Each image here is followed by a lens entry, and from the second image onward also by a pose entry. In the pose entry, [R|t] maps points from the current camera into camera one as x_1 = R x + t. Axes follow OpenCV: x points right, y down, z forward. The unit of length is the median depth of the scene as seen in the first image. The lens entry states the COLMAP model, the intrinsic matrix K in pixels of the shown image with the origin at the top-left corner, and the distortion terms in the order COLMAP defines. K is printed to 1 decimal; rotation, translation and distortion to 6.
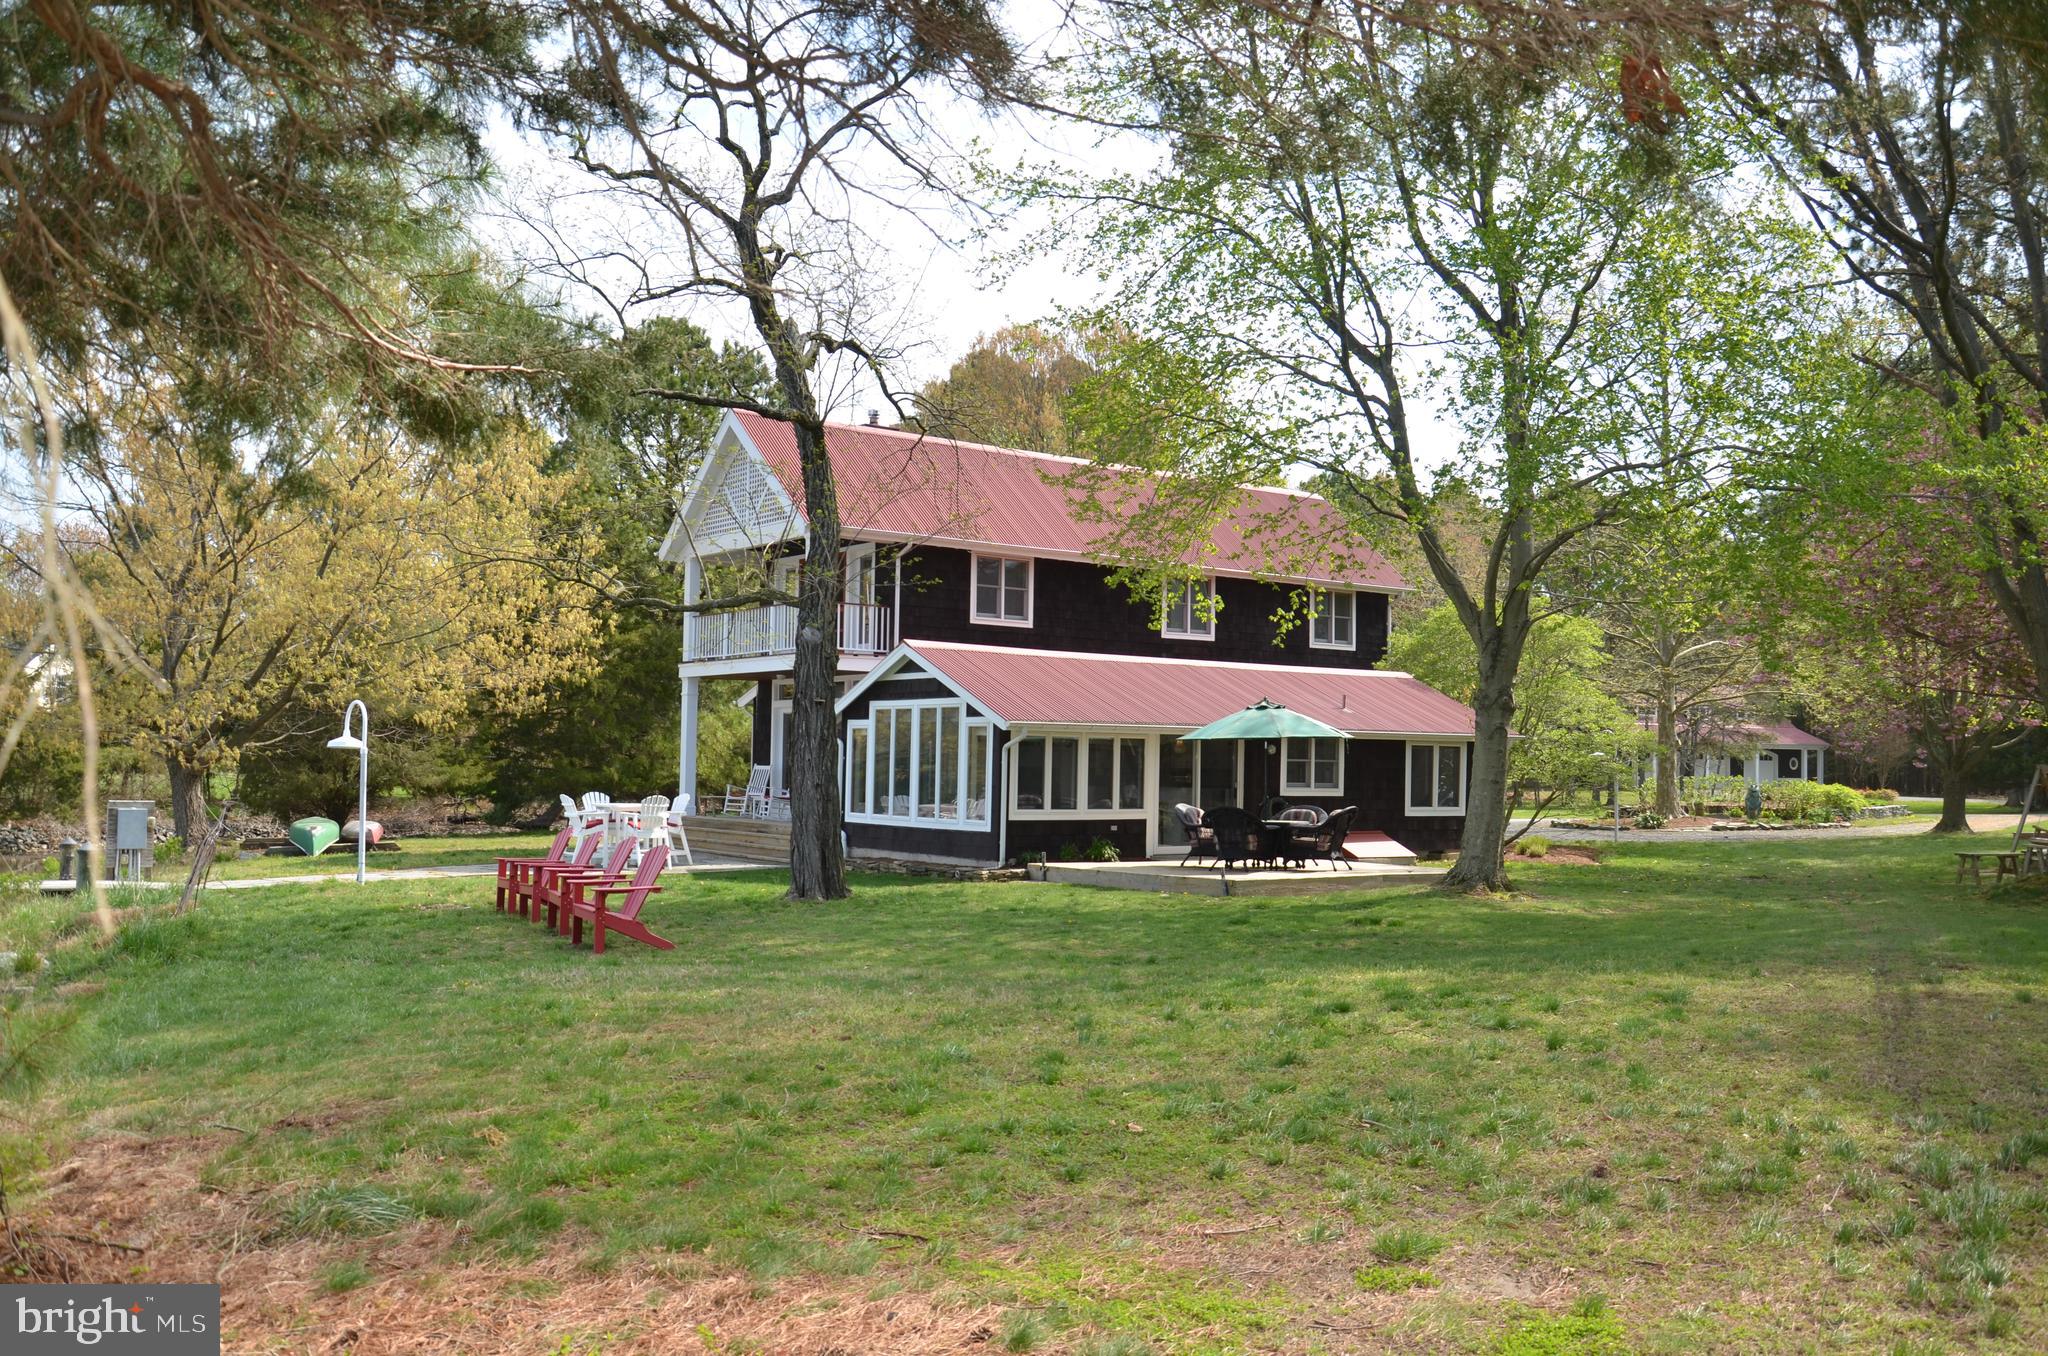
lens RADIAL K [[1816.8, 0, 1024.0], [0, 1816.8, 678.0], [0, 0, 1]] dist [-0.201879, 0.000232]
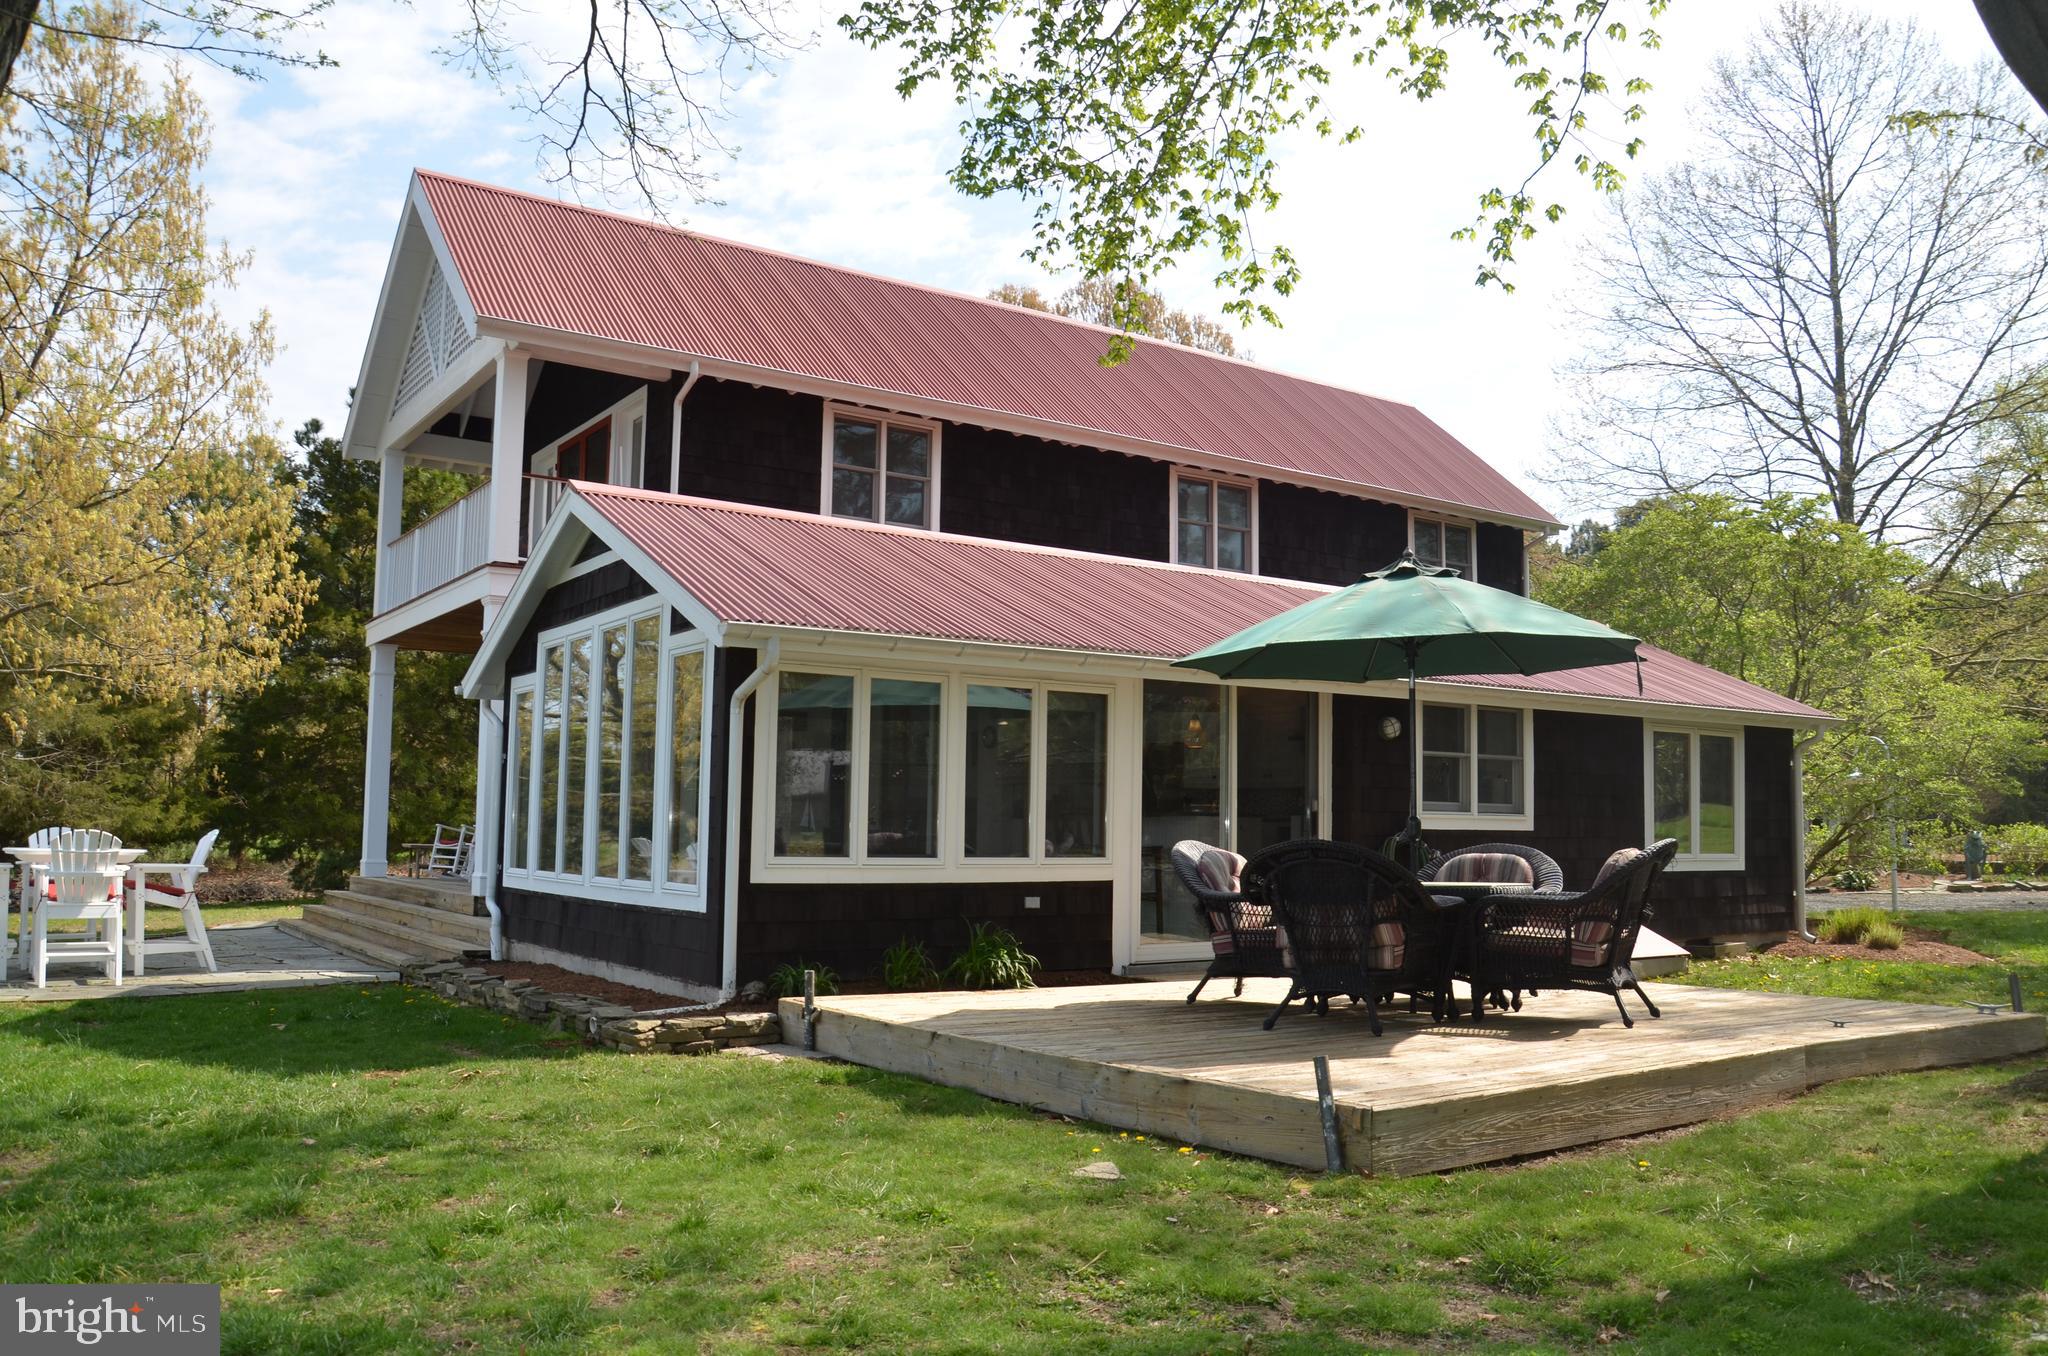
lens RADIAL K [[1594.6, 0, 1032.6], [0, 1594.6, 690.6], [0, 0, 1]] dist [-0.163283, 0.130274]
pose [[0.999451, -0.008340, -0.032061, 0.062045], [0.006957, 0.999051, -0.042995, 0.049701], [0.032389, 0.042748, 0.998561, 0.631171]]
